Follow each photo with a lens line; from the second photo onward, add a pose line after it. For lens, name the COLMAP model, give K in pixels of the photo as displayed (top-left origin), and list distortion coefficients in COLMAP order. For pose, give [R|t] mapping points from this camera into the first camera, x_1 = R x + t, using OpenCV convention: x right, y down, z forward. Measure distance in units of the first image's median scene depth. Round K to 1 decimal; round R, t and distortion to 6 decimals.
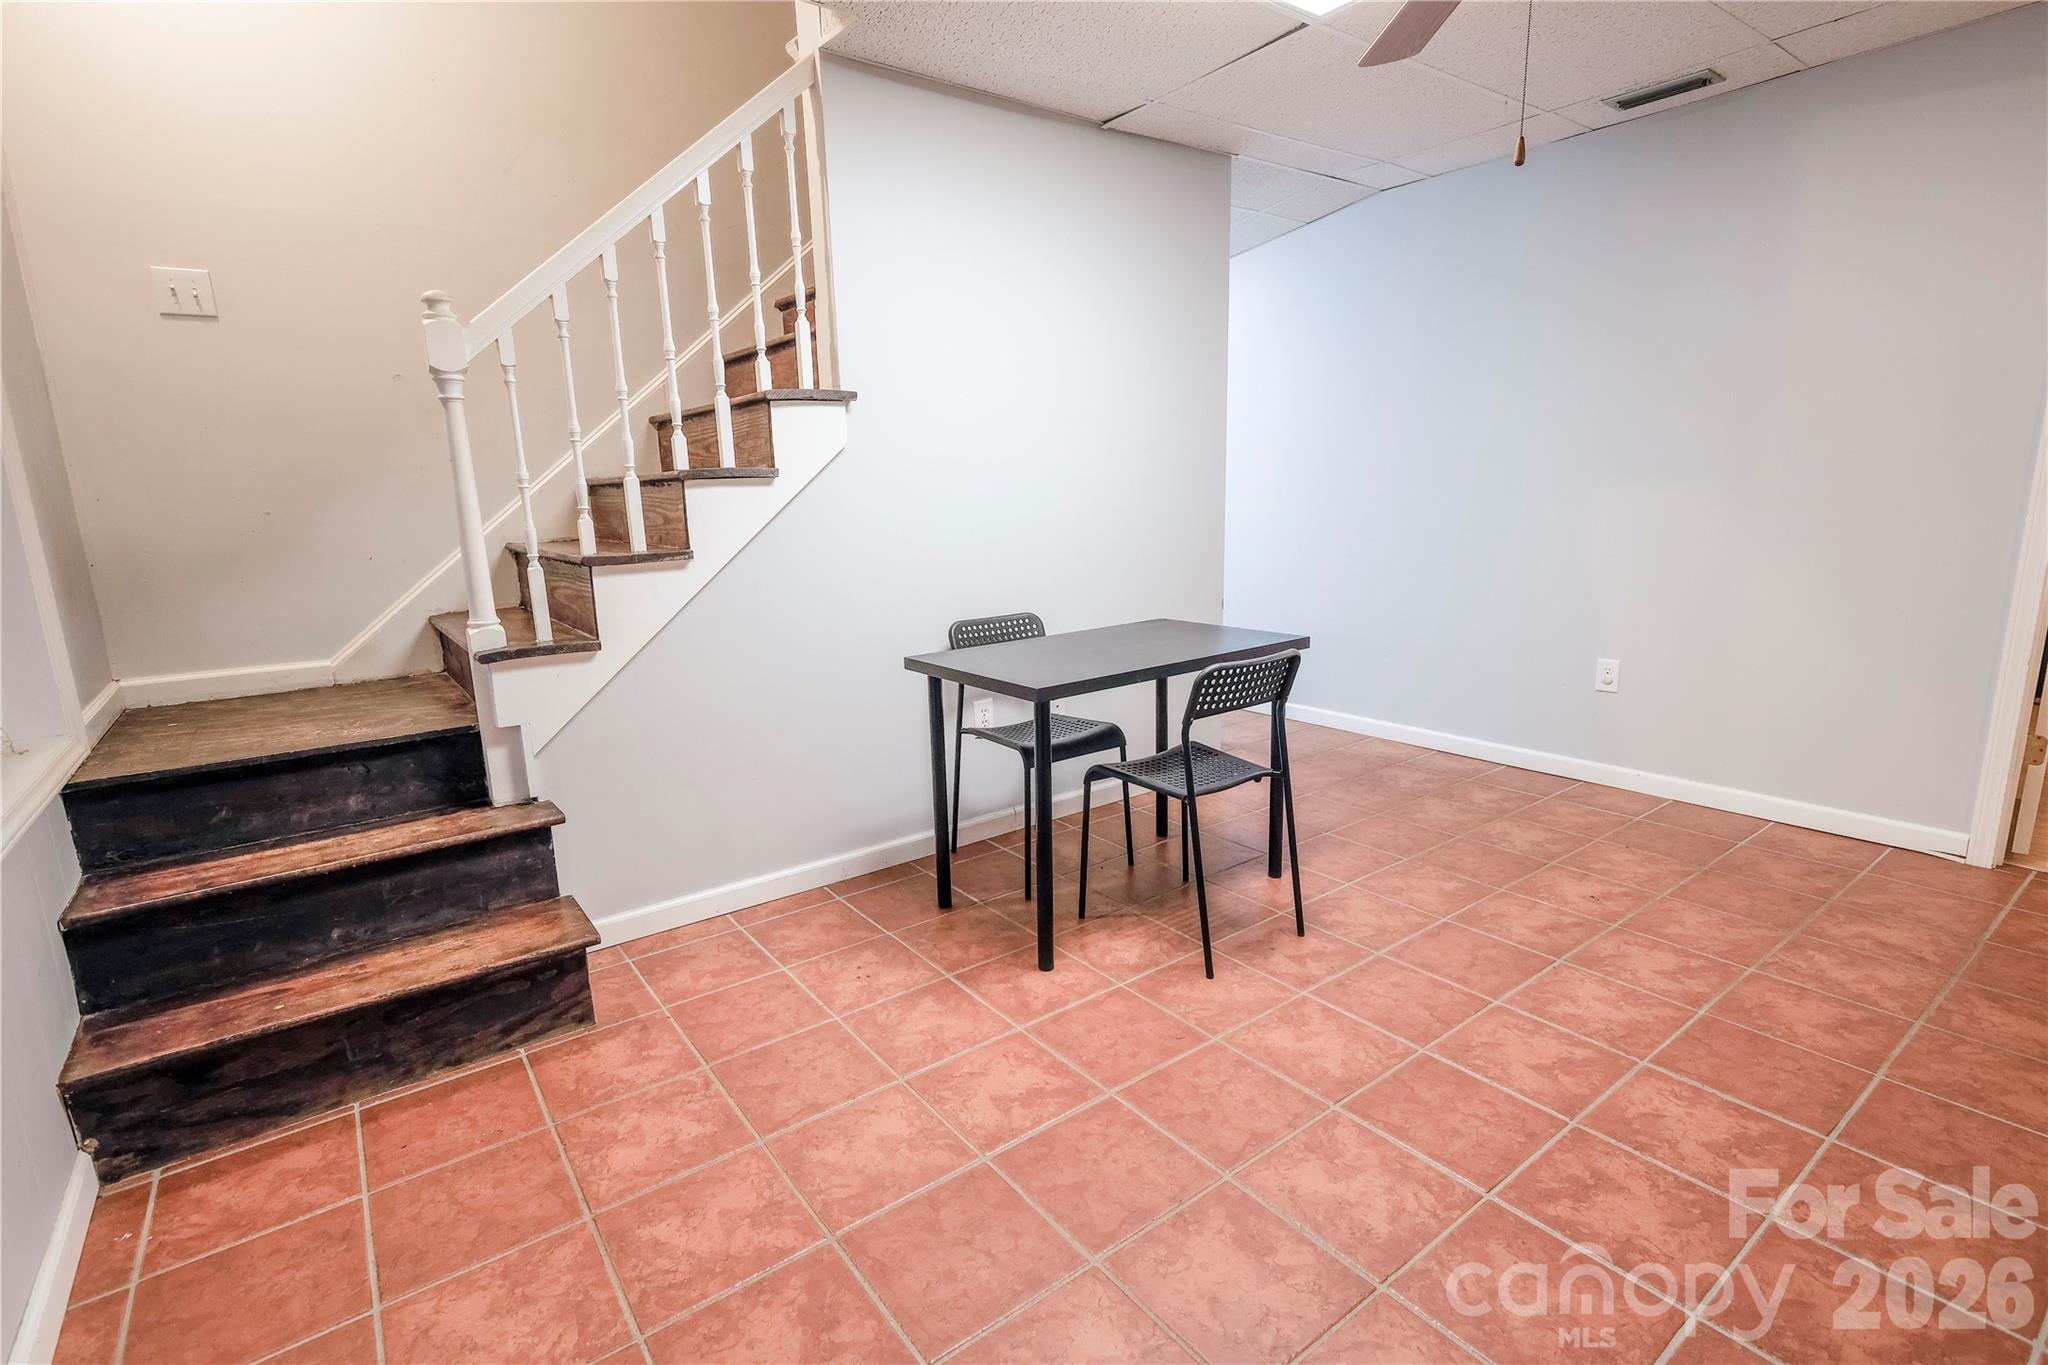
lens RADIAL K [[983.8, 0, 1025.1], [0, 983.8, 684.8], [0, 0, 1]] dist [0.001953, 0.000578]
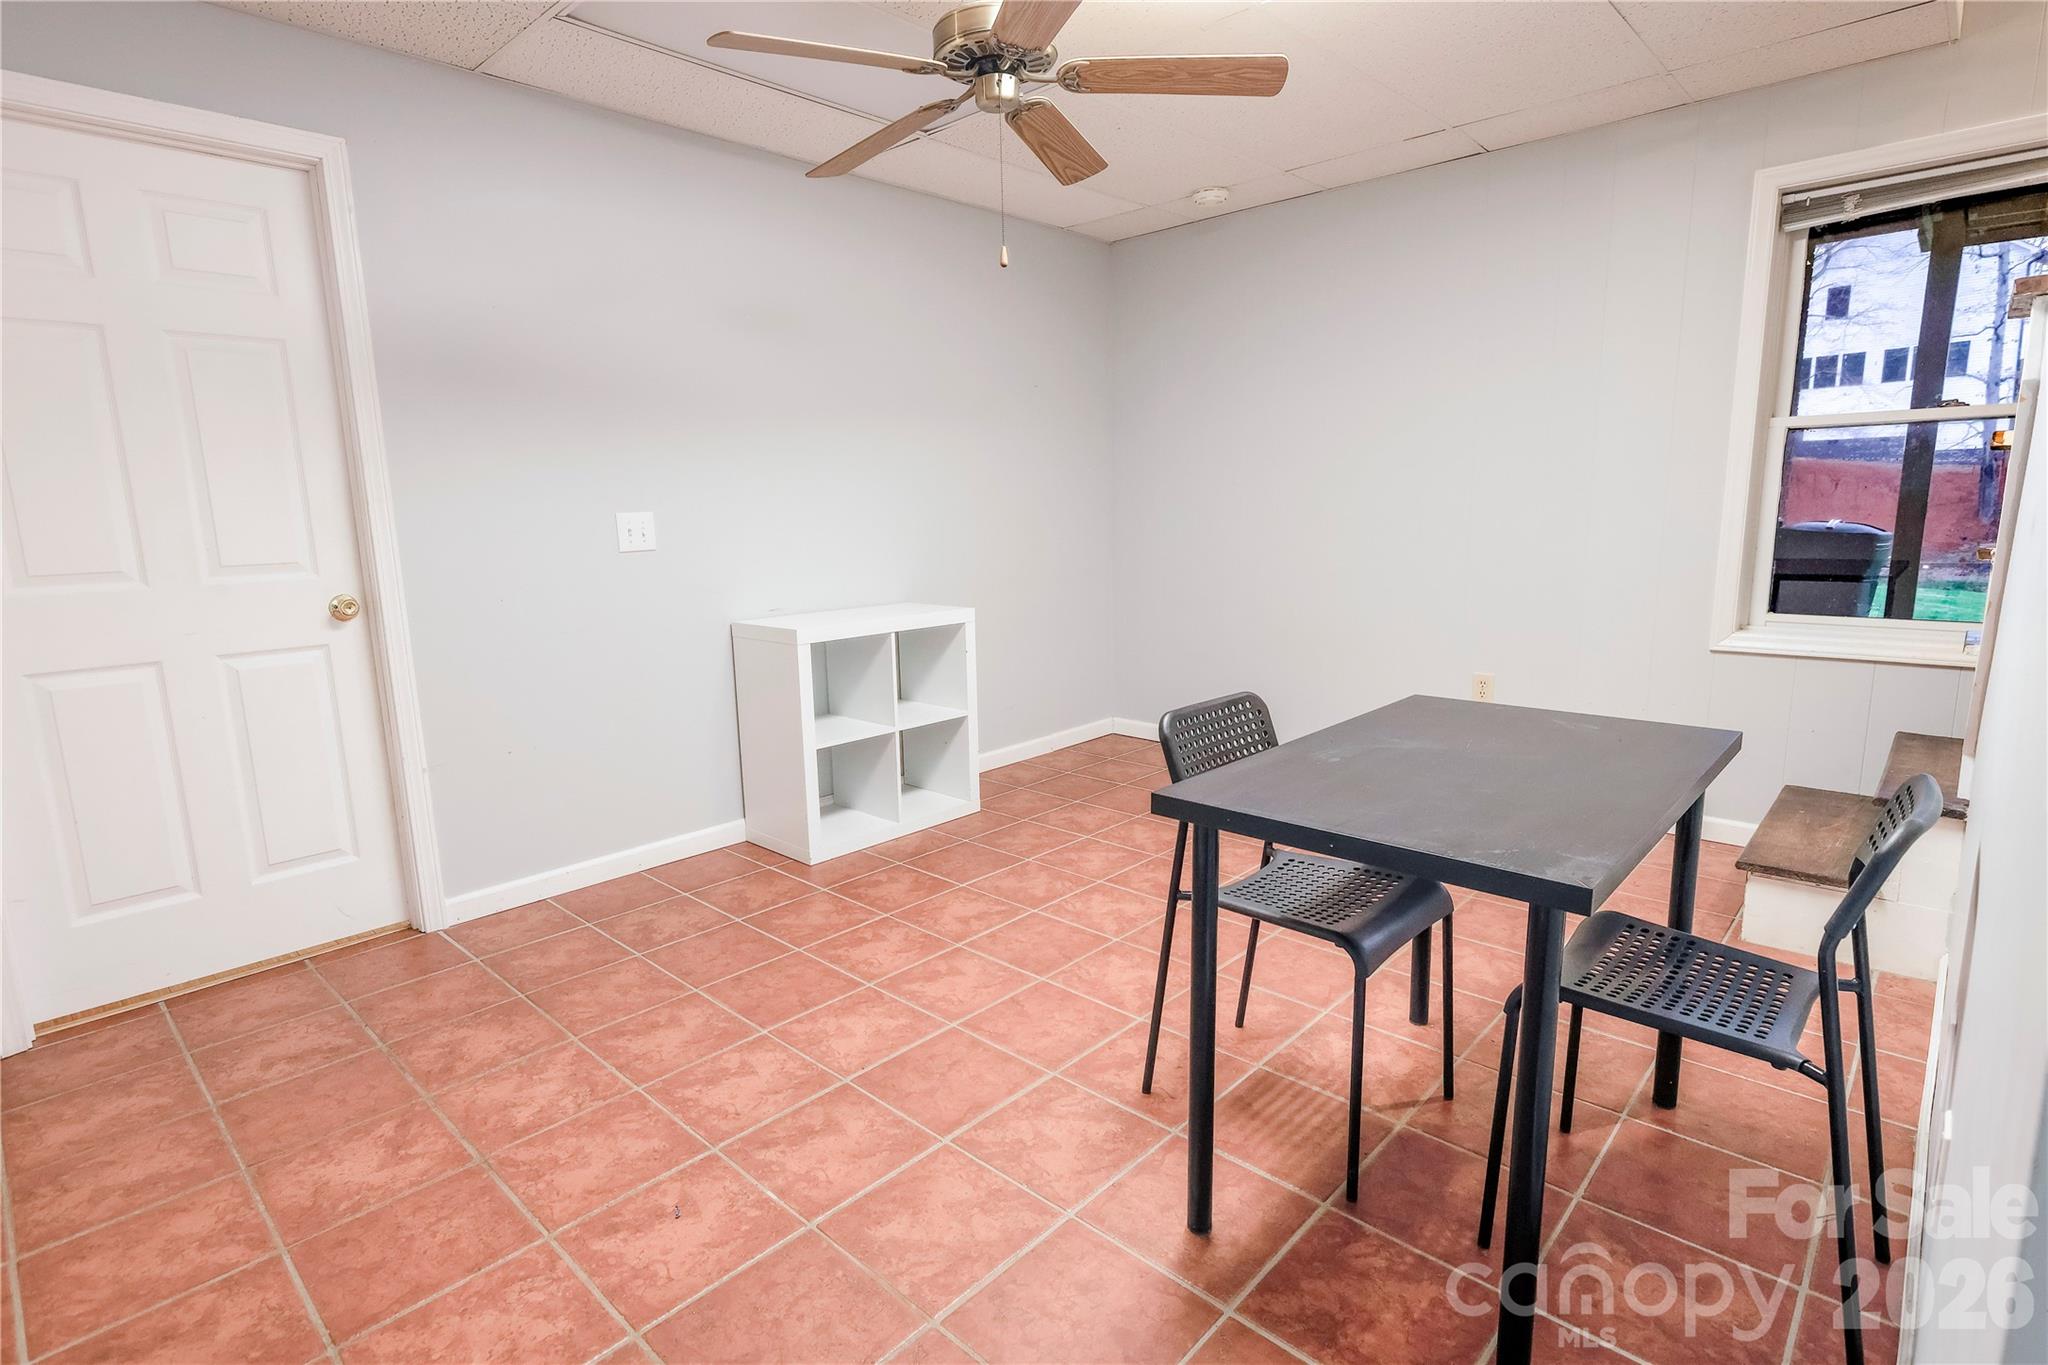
lens RADIAL K [[983.8, 0, 1025.3], [0, 983.8, 681.4], [0, 0, 1]] dist [0.001953, 0.000578]
pose [[-0.984045, 0.081074, -0.158373, 0.493643], [0.016477, 0.927845, 0.372601, -0.340630], [0.177153, 0.364047, -0.914378, 1.652365]]
